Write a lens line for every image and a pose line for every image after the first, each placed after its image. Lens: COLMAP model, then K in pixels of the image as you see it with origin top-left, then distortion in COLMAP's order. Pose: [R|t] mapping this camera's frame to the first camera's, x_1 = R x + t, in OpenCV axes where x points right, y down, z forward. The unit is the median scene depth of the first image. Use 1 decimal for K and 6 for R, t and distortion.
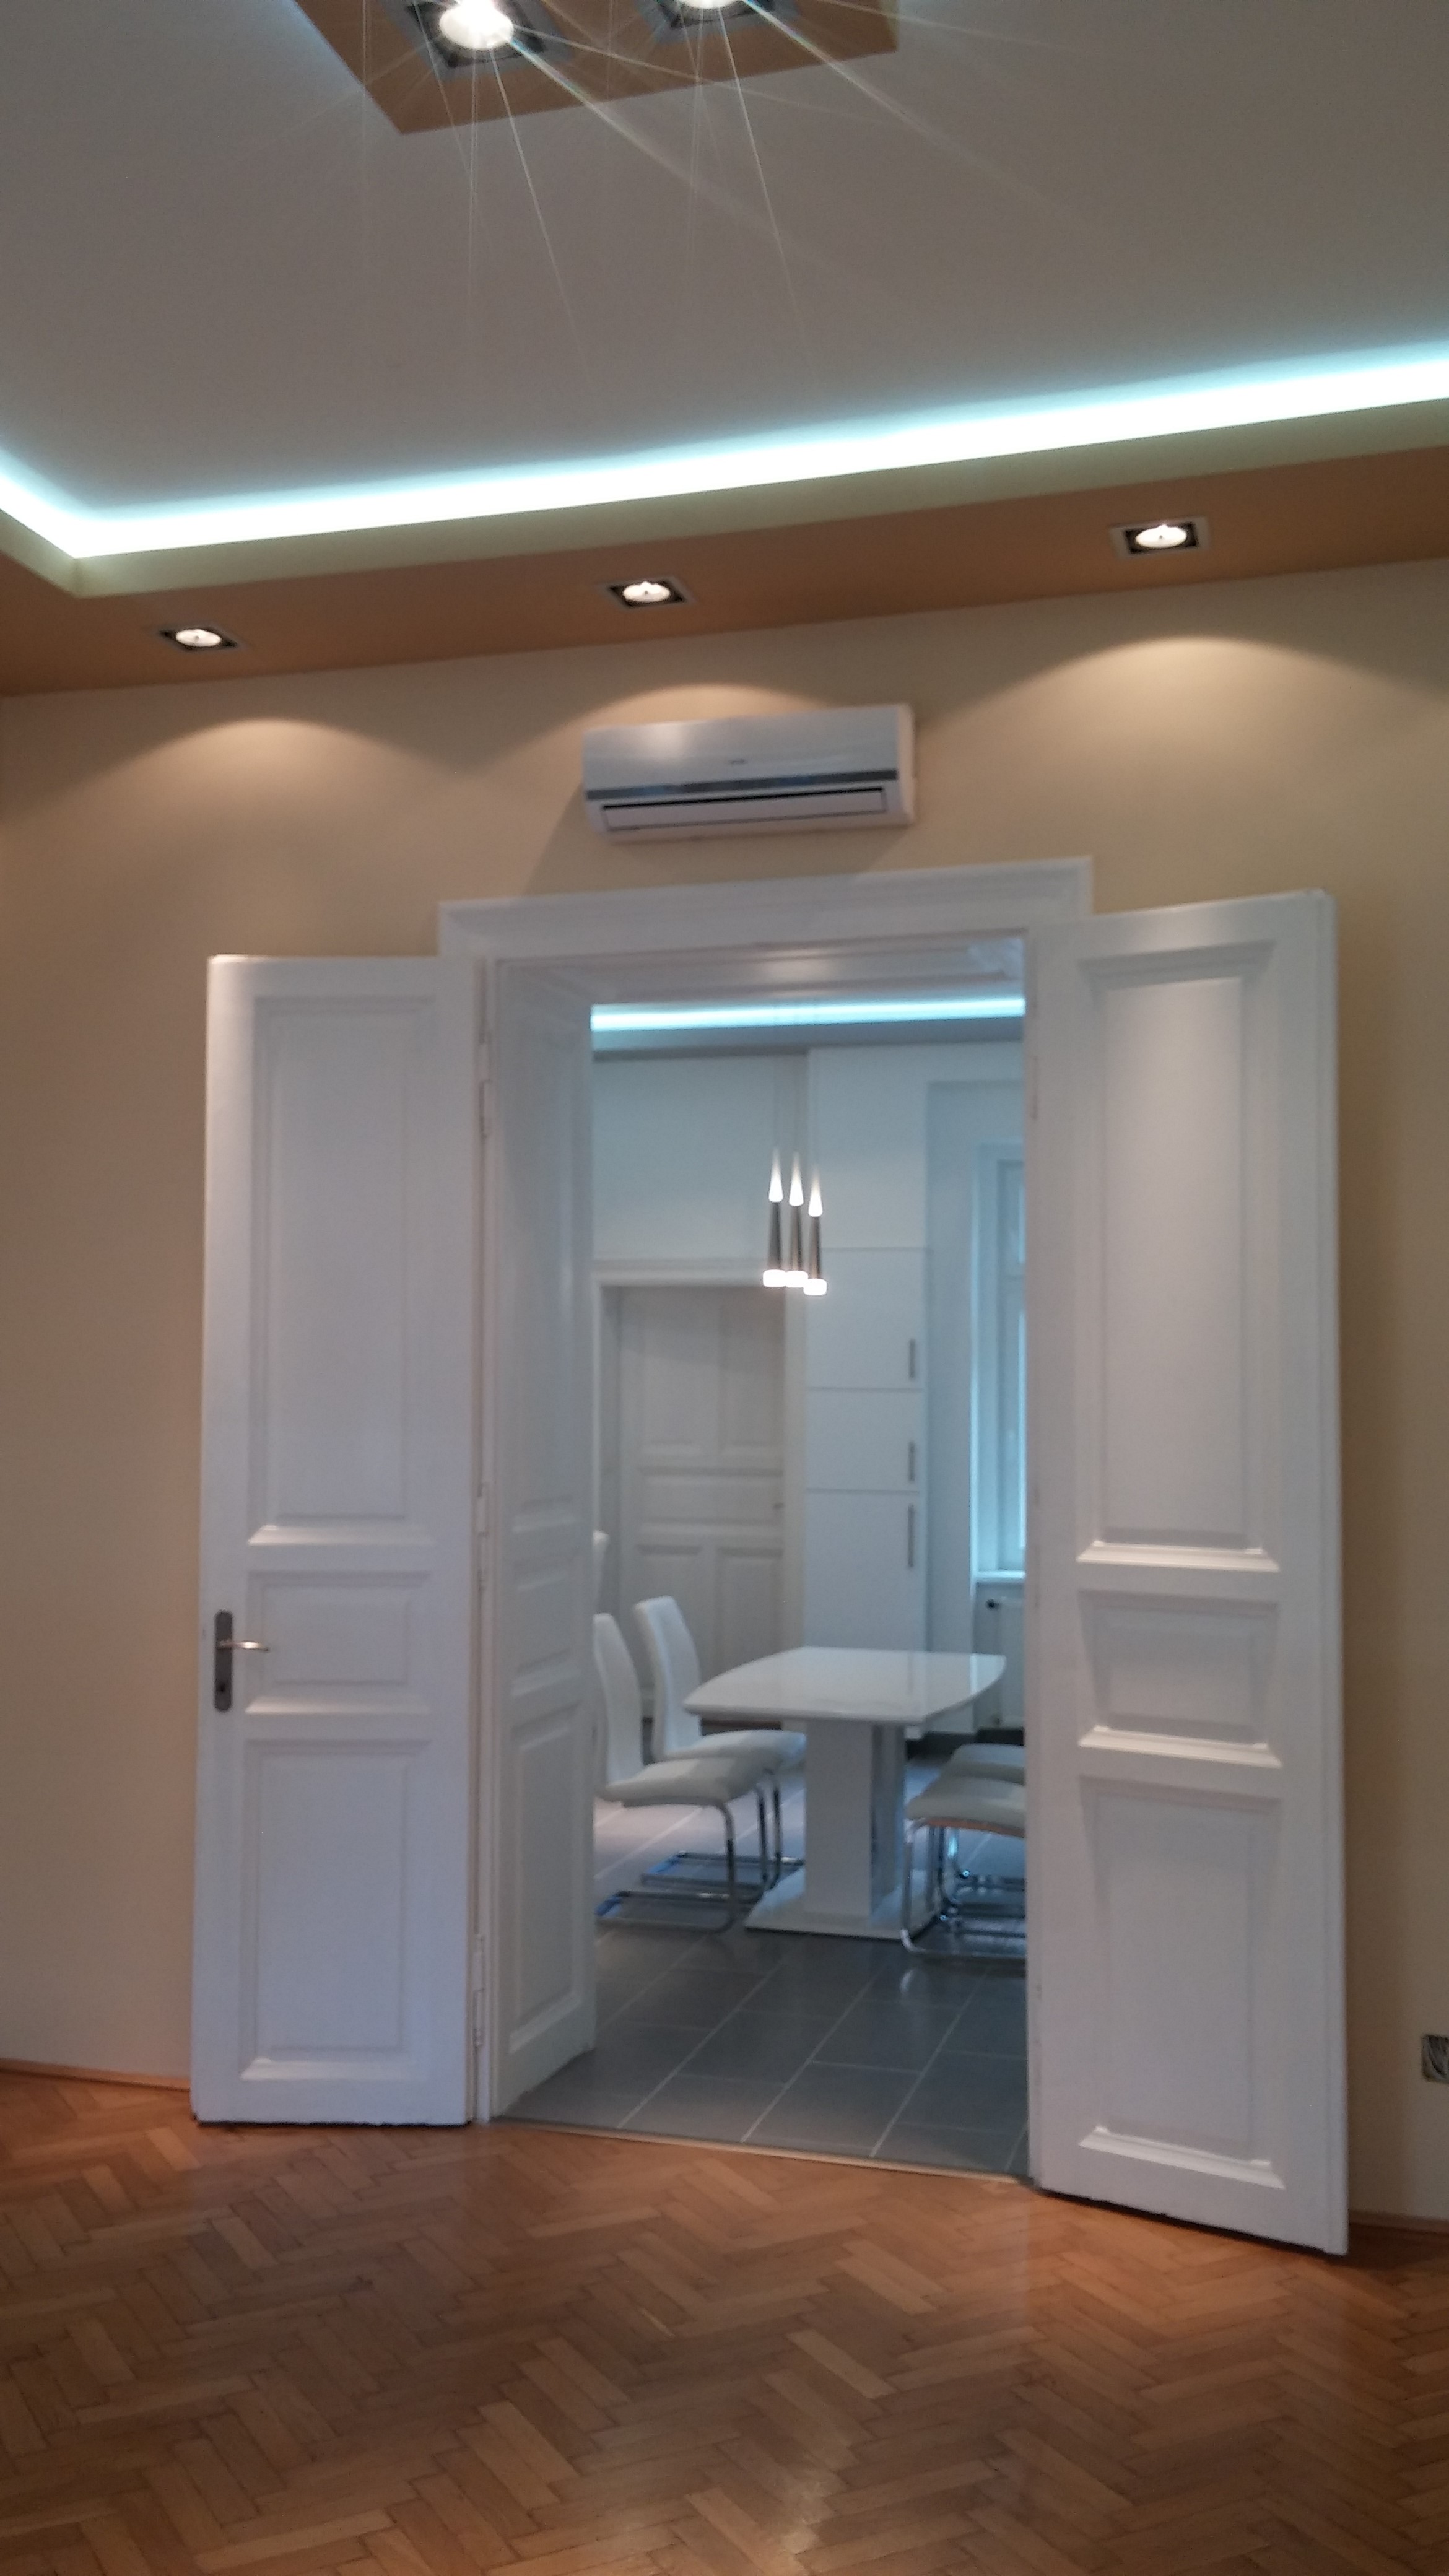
lens RADIAL K [[2209.1, 0, 709.1], [0, 2209.1, 1304.2], [0, 0, 1]] dist [0.093718, -0.138297]
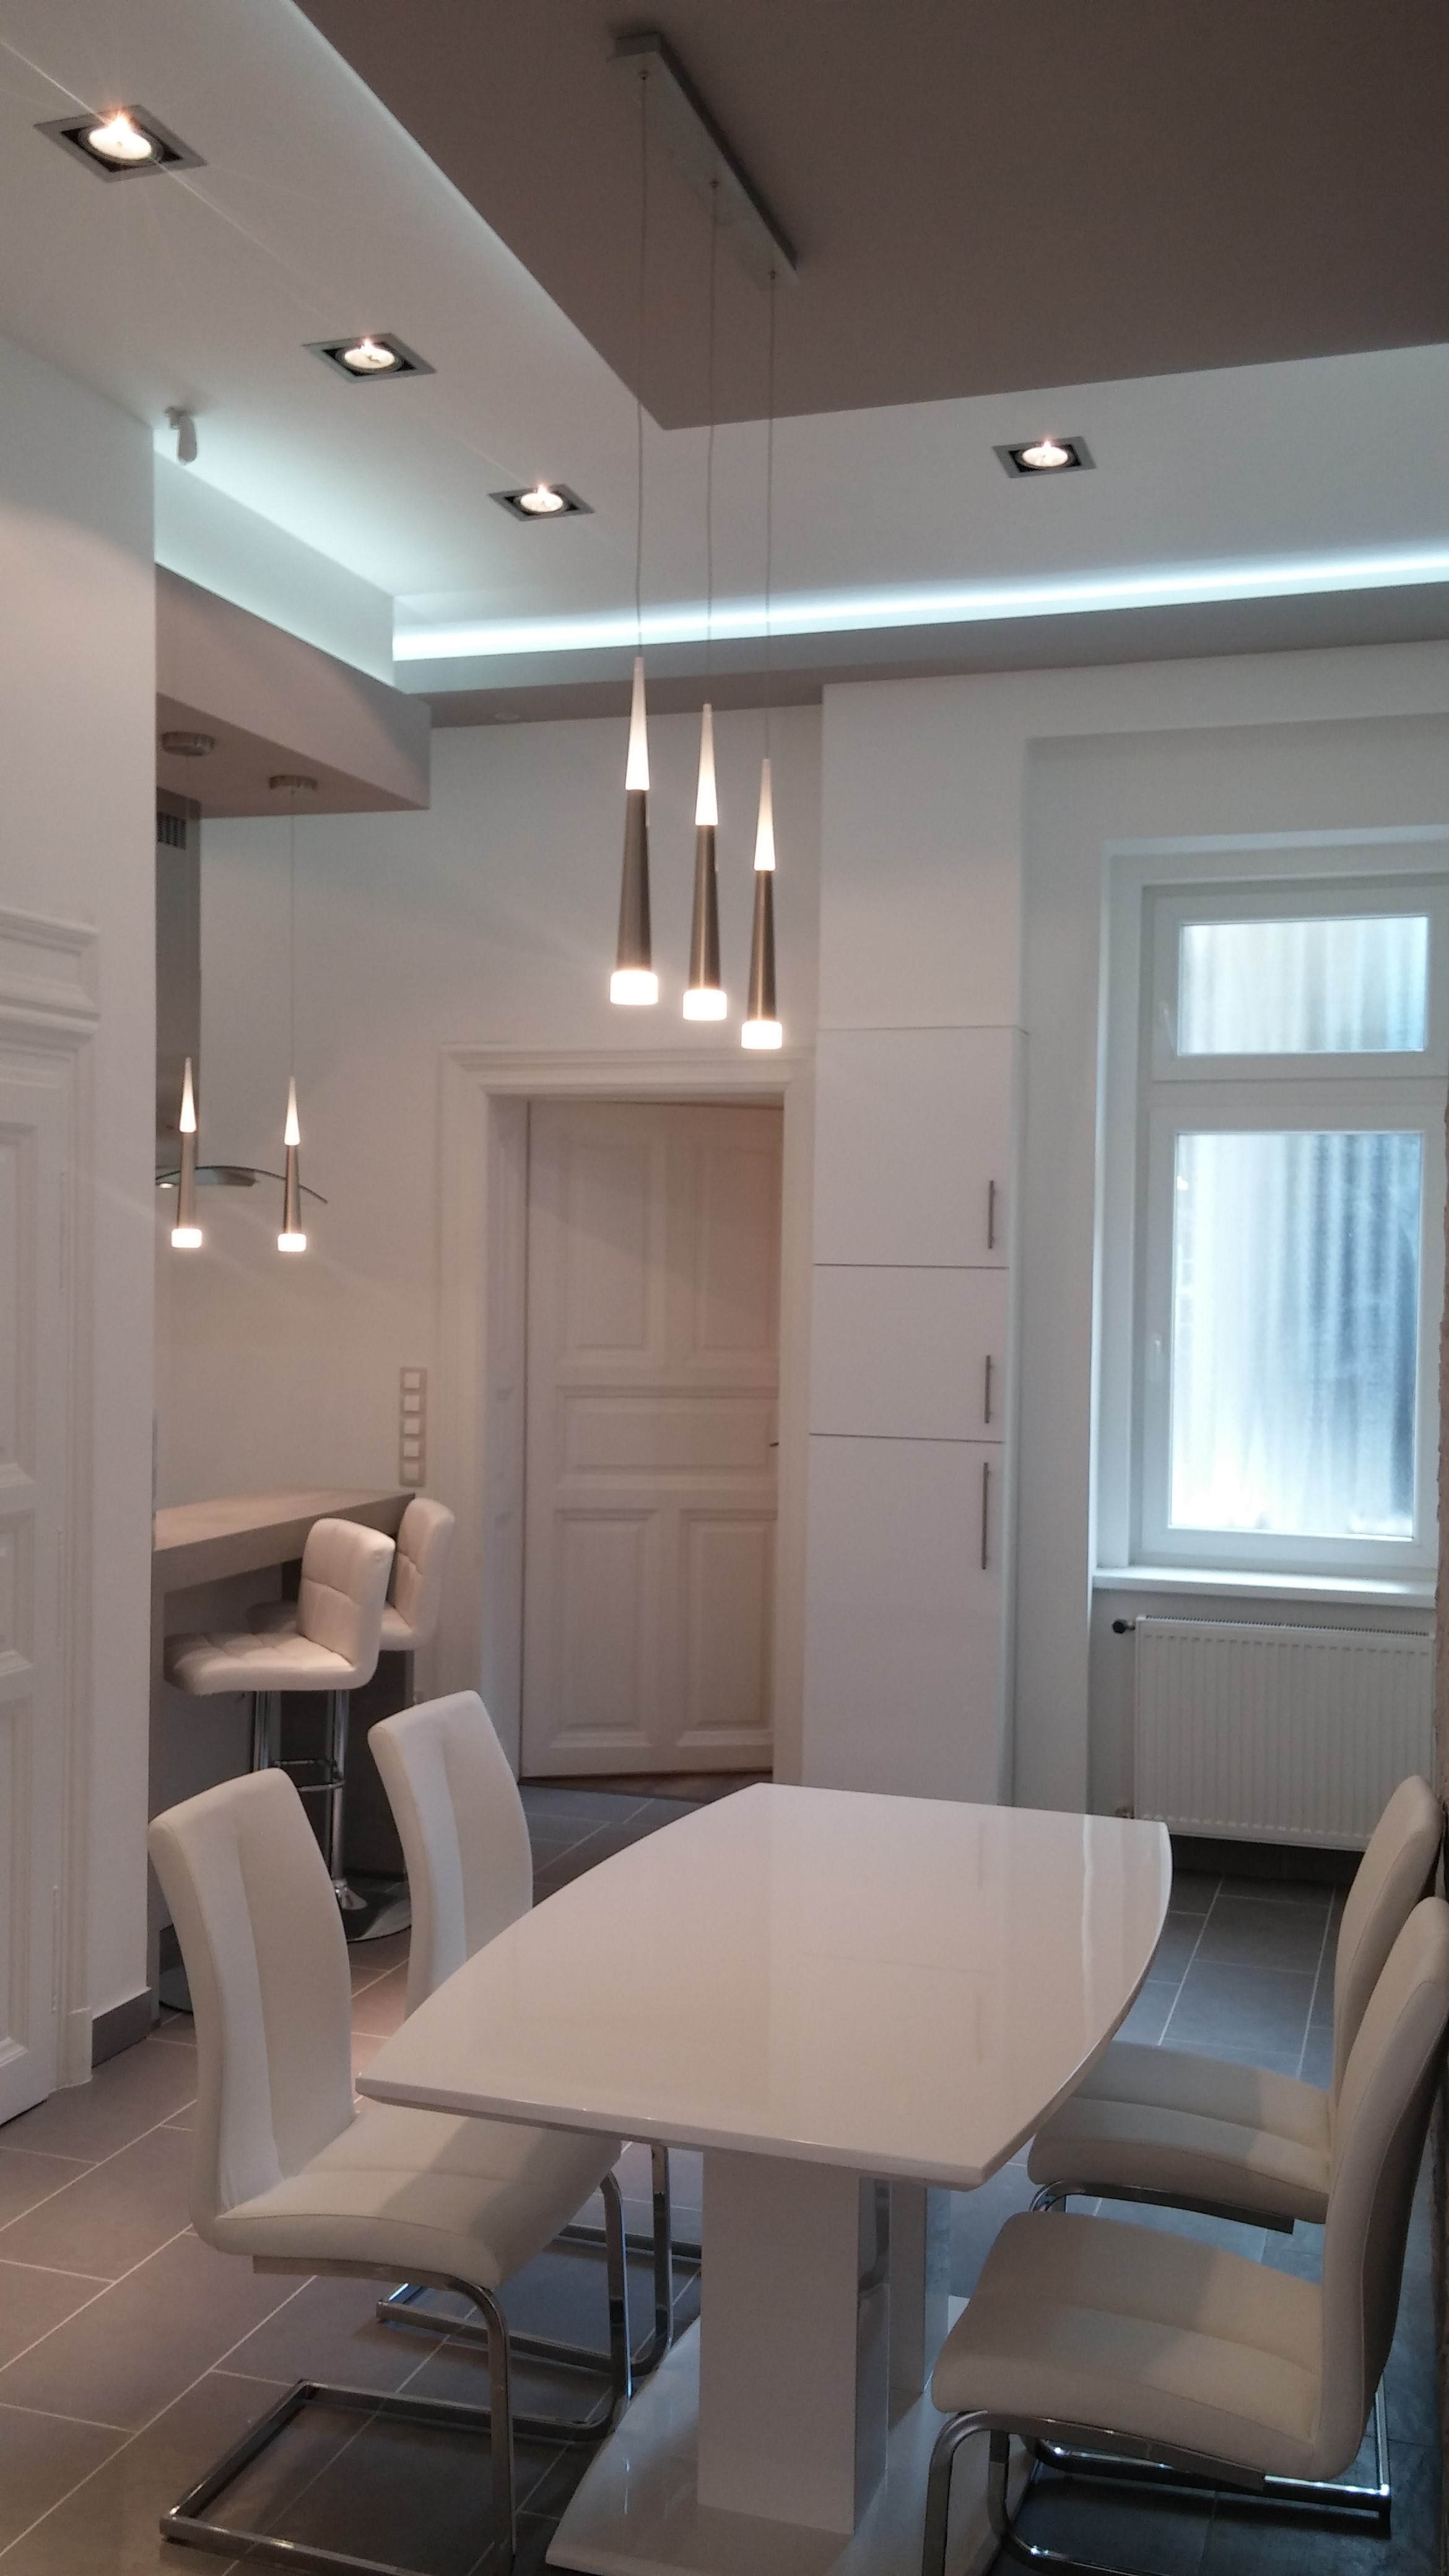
lens RADIAL K [[2209.1, 0, 709.1], [0, 2209.1, 1304.2], [0, 0, 1]] dist [0.093718, -0.138297]
pose [[0.999020, 0.007670, -0.043589, 0.084500], [-0.005255, 0.998459, 0.055249, 0.032746], [0.043945, -0.054966, 0.997521, 0.809384]]
